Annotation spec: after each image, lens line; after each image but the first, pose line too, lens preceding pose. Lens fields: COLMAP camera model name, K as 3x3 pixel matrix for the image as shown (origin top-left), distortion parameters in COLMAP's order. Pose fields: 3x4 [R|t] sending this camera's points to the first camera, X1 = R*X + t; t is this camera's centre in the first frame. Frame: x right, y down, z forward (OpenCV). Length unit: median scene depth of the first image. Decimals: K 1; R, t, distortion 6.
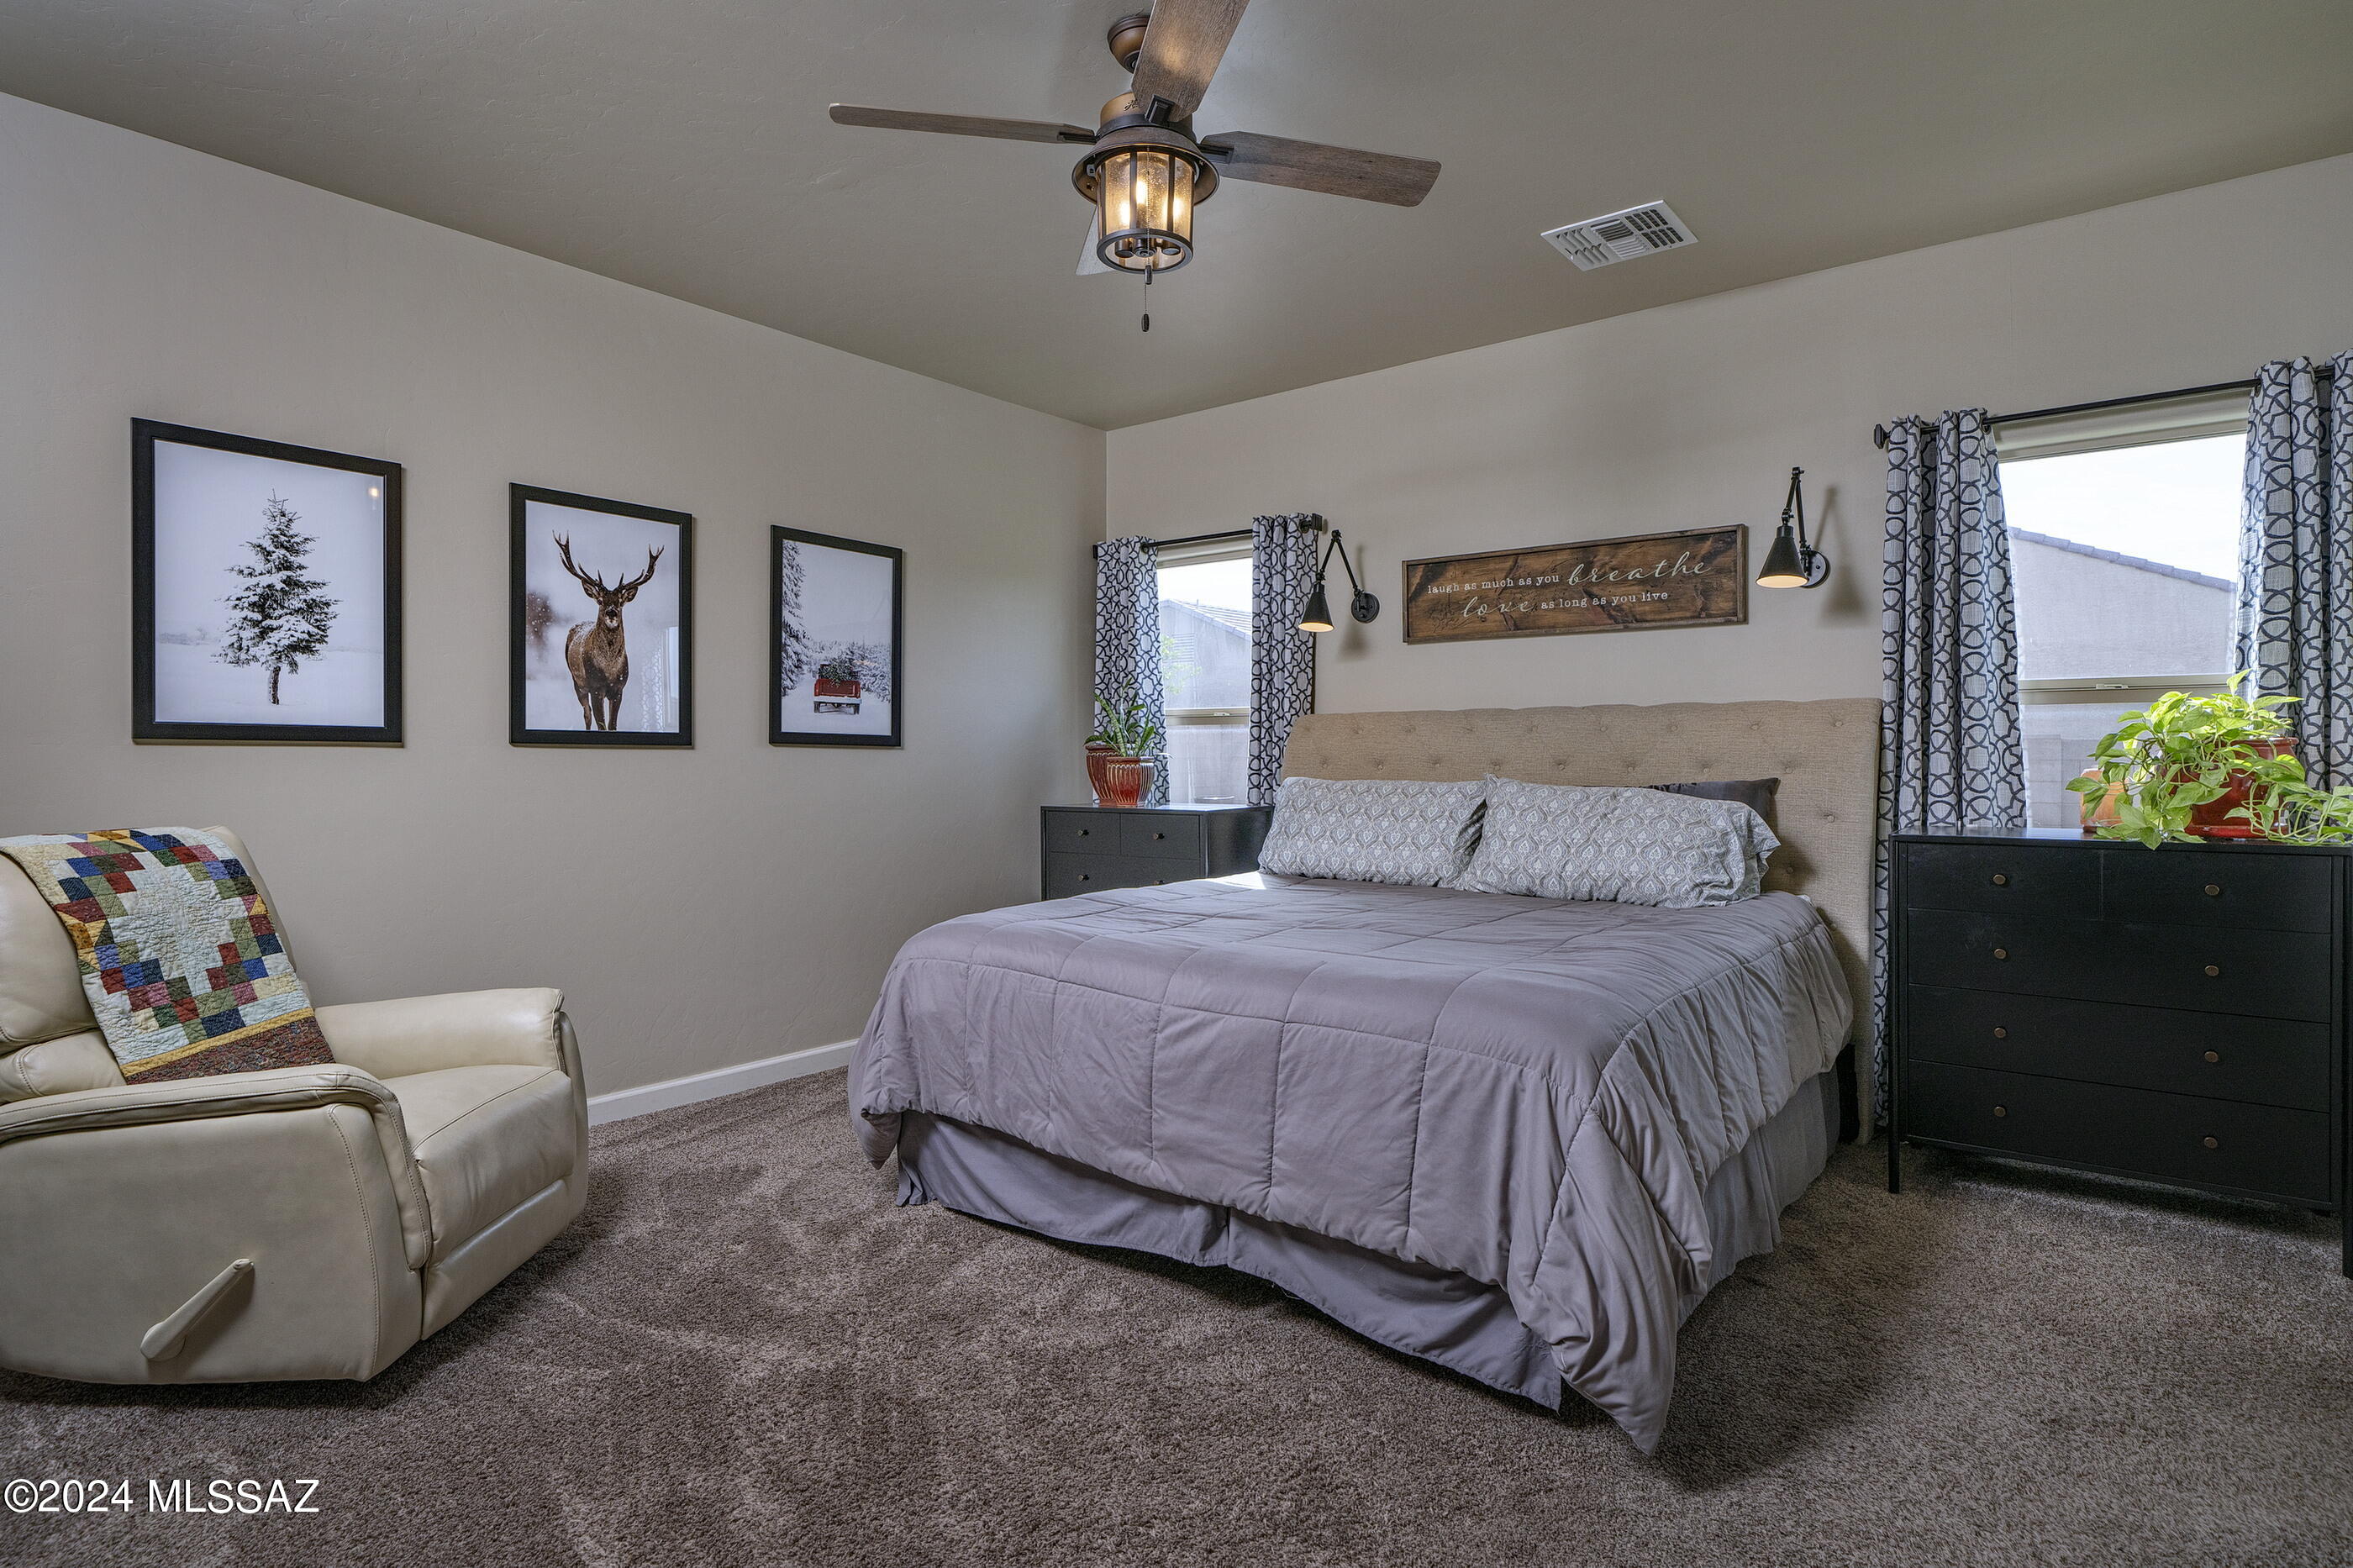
lens RADIAL K [[1234.2, 0, 1174.5], [0, 1234.2, 775.0], [0, 0, 1]] dist [-0.000048, -0.000135]
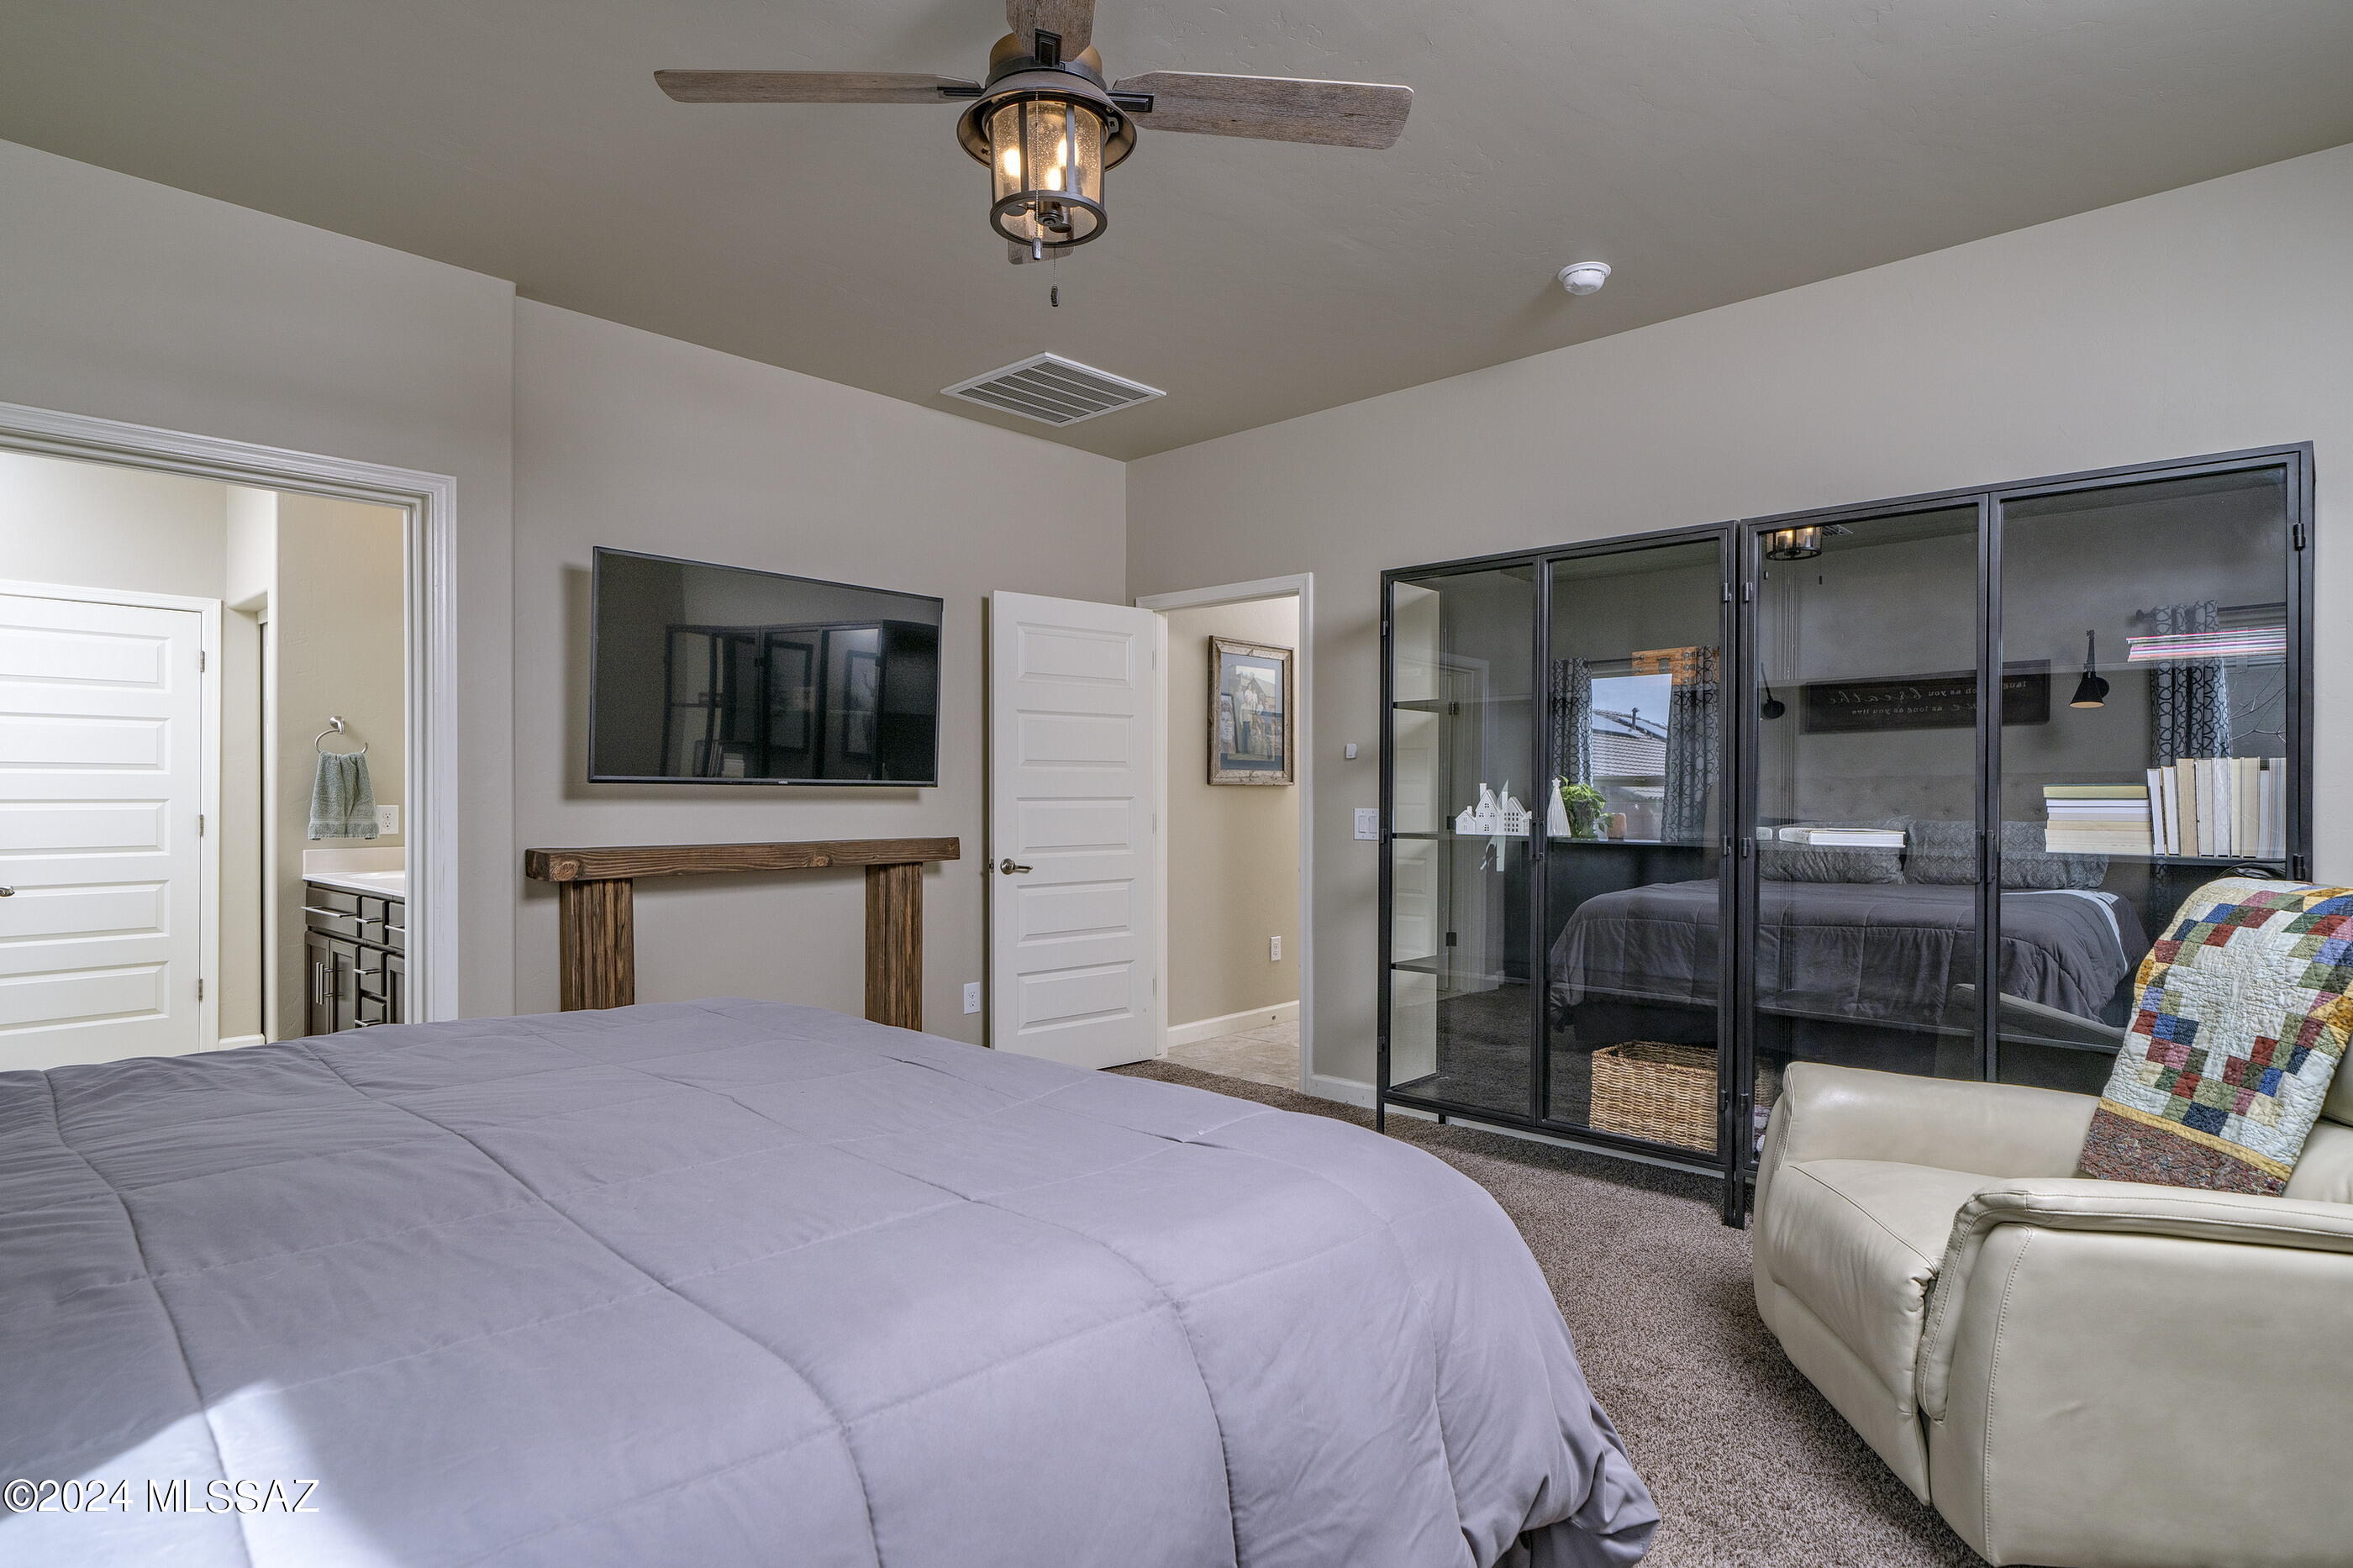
lens RADIAL K [[1234.2, 0, 1179.2], [0, 1234.2, 786.7], [0, 0, 1]] dist [-0.000048, -0.000135]
pose [[-0.999197, -0.002954, 0.039967, -0.113185], [-0.002025, 0.999727, 0.023278, -0.042478], [-0.040025, 0.023179, -0.998930, 1.903792]]
